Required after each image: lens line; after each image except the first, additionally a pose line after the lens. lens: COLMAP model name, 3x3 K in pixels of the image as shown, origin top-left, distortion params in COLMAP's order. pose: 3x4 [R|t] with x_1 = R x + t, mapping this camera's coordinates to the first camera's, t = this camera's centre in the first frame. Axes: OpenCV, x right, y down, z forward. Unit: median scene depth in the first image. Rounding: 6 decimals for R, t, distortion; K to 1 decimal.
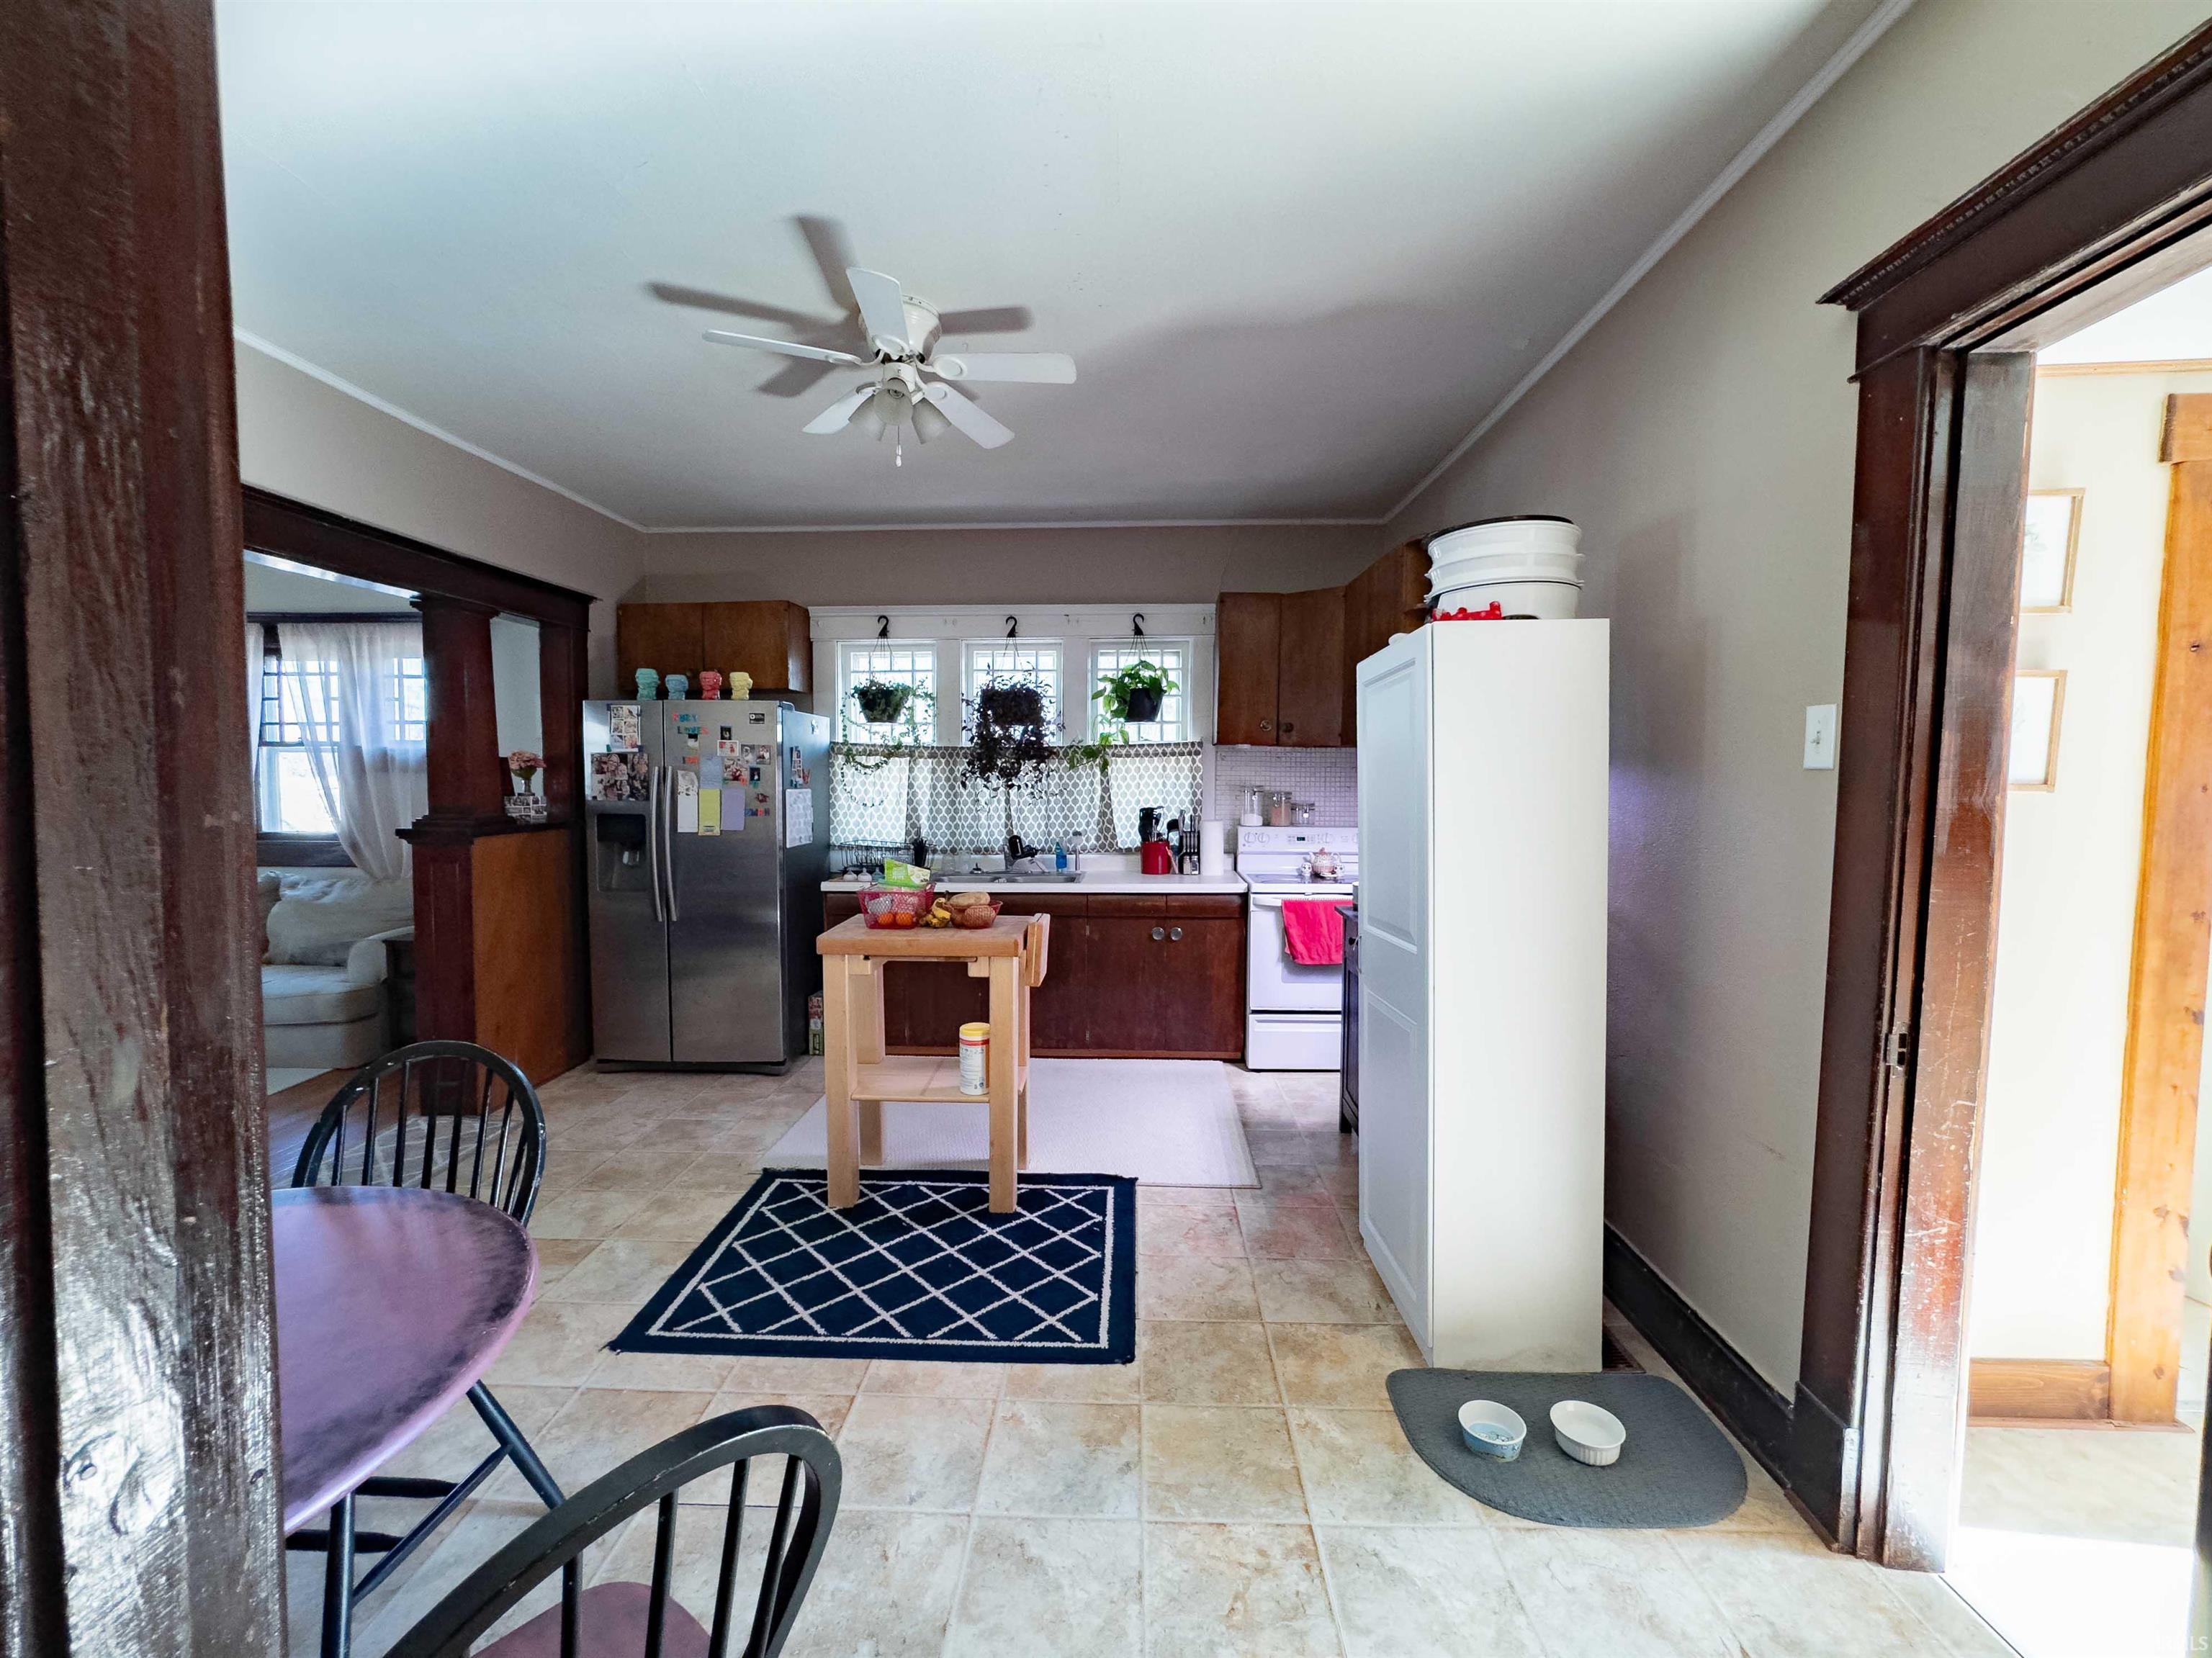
lens RADIAL K [[898.9, 0, 1100.1], [0, 898.9, 830.6], [0, 0, 1]] dist [-0.031608, 0.012081]
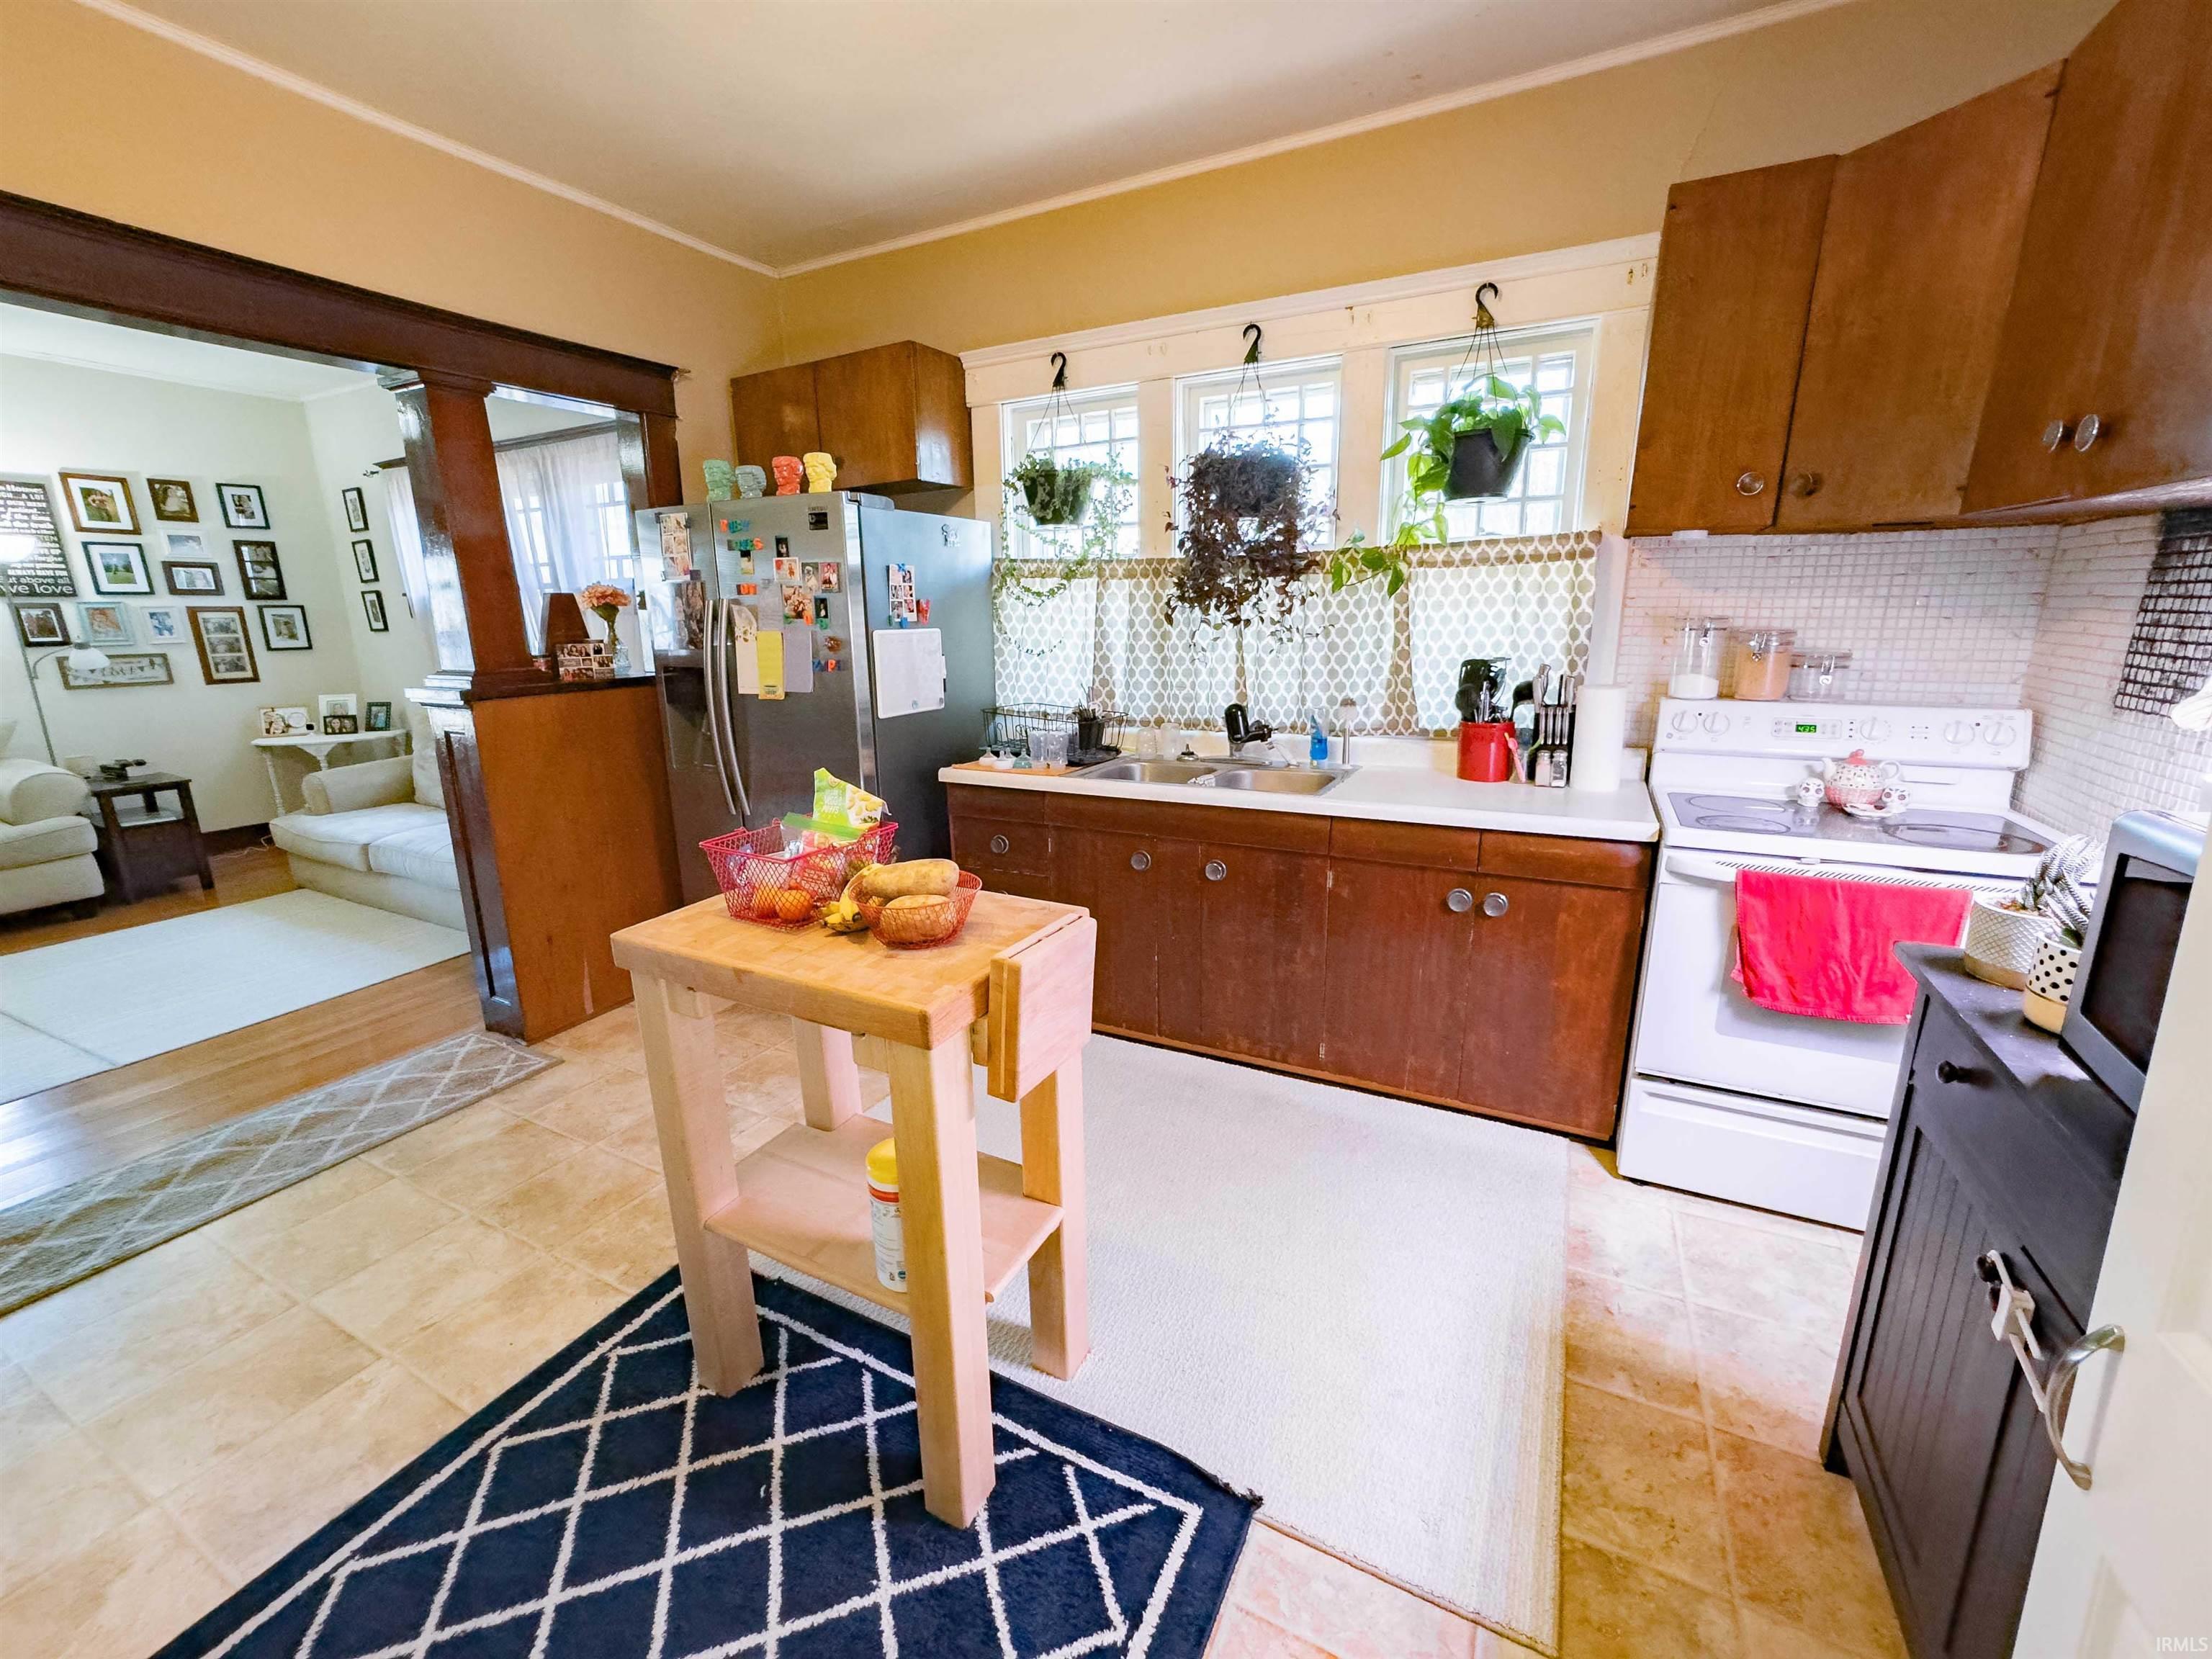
lens RADIAL K [[899.0, 0, 1104.5], [0, 899.0, 828.8], [0, 0, 1]] dist [-0.031608, 0.012081]
pose [[0.905391, 0.084622, -0.416061, 0.083031], [-0.009199, 0.983617, 0.180039, -0.019827], [0.424479, -0.159178, 0.891336, 0.397684]]
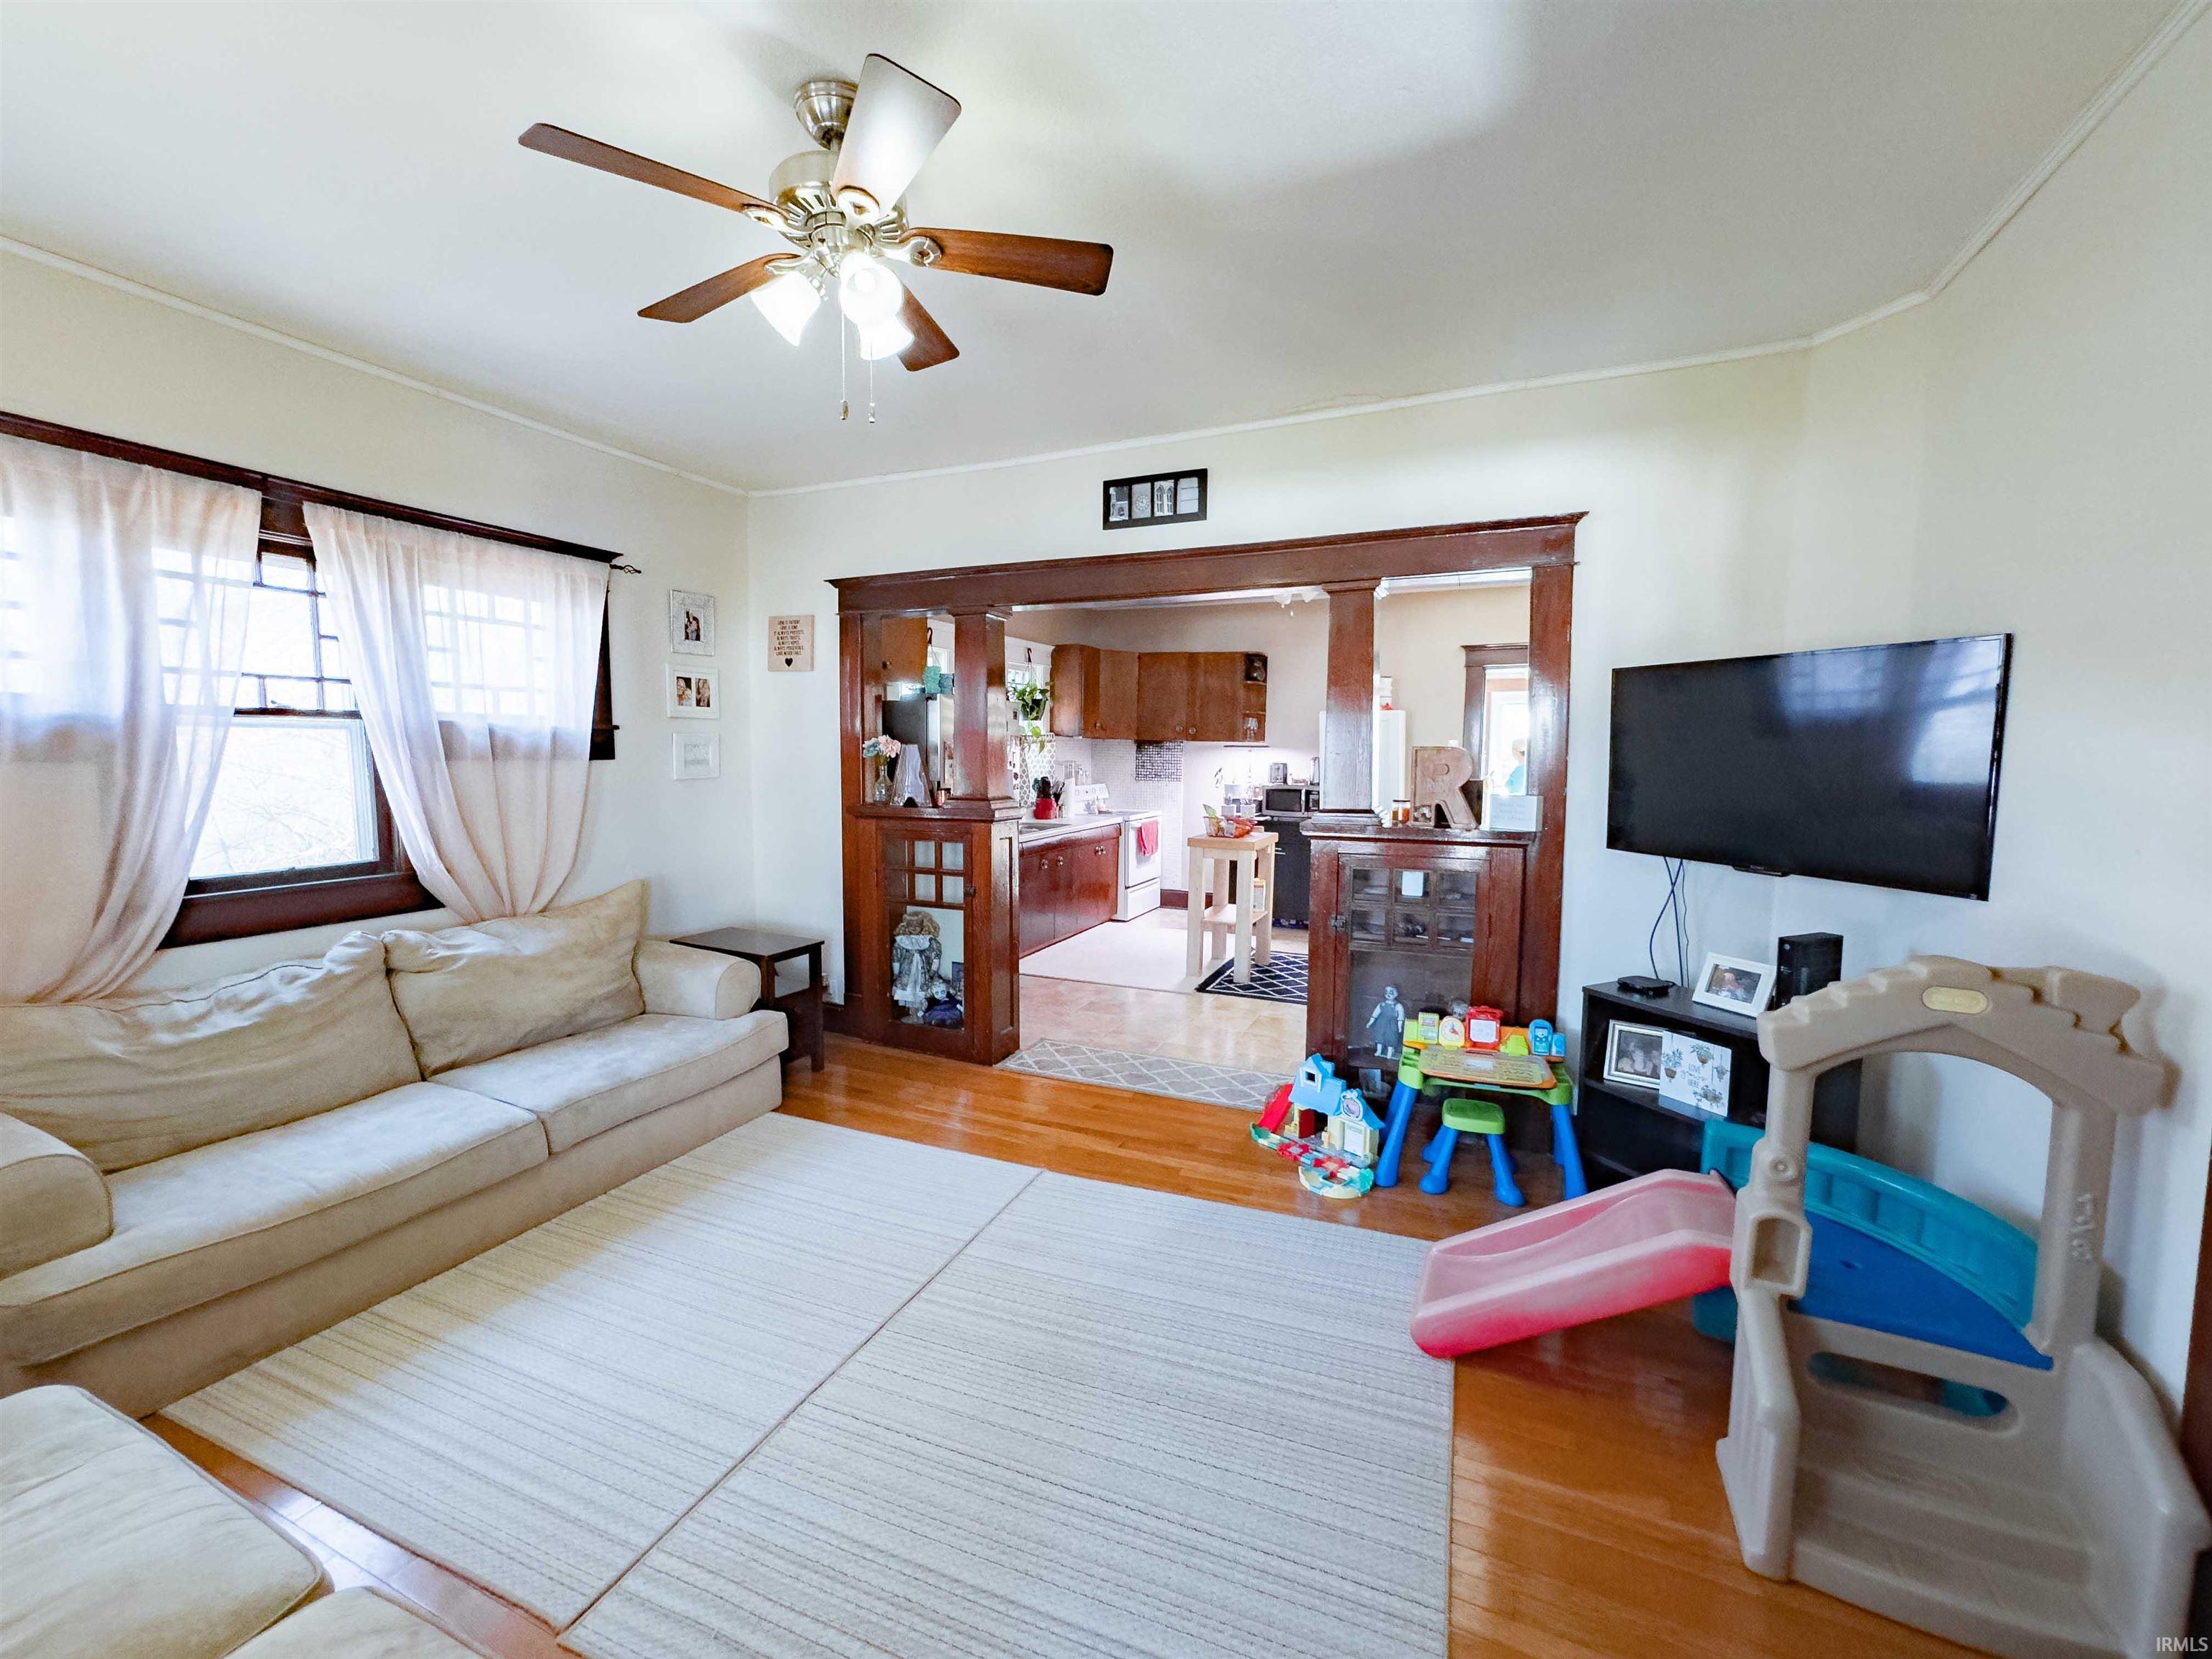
lens RADIAL K [[899.0, 0, 1068.9], [0, 899.0, 831.1], [0, 0, 1]] dist [-0.031608, 0.012081]
pose [[0.403560, -0.085978, 0.910905, -1.323669], [0.053298, 0.996094, 0.070406, -0.038223], [-0.913400, 0.020137, 0.406566, 0.336039]]
